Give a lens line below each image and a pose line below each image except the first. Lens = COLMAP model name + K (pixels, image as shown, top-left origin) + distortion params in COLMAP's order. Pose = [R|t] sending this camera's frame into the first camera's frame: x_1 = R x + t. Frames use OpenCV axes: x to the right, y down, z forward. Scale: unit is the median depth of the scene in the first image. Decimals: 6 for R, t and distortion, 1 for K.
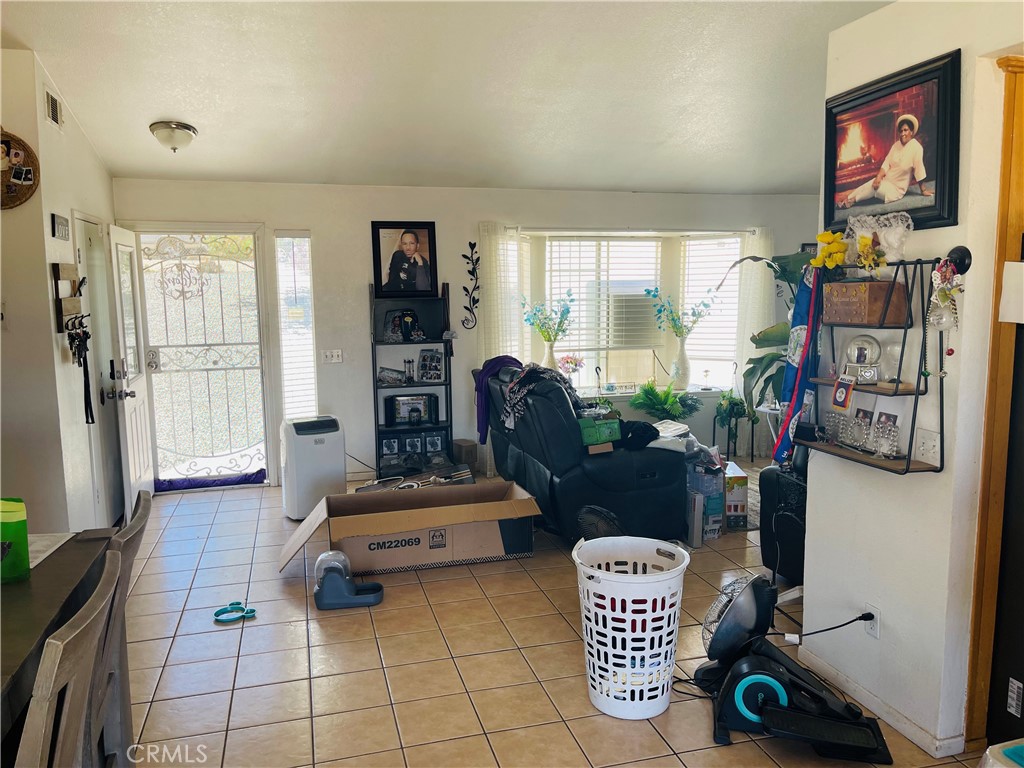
lens RADIAL K [[771.6, 0, 512.8], [0, 771.6, 401.2], [0, 0, 1]] dist [0.074701, -0.102559]
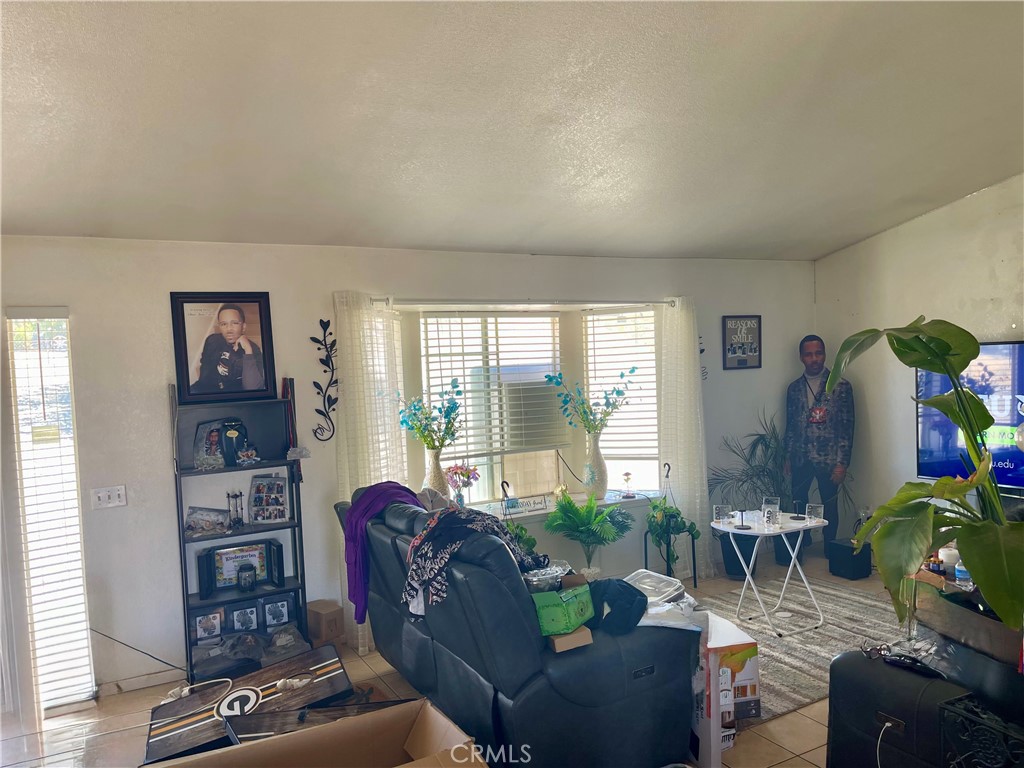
lens RADIAL K [[771.6, 0, 512.8], [0, 771.6, 401.2], [0, 0, 1]] dist [0.074701, -0.102559]
pose [[0.974308, -0.042381, 0.221196, -0.044069], [0.064777, 0.993368, -0.094996, -0.051541], [-0.215703, 0.106884, 0.970592, 0.274767]]
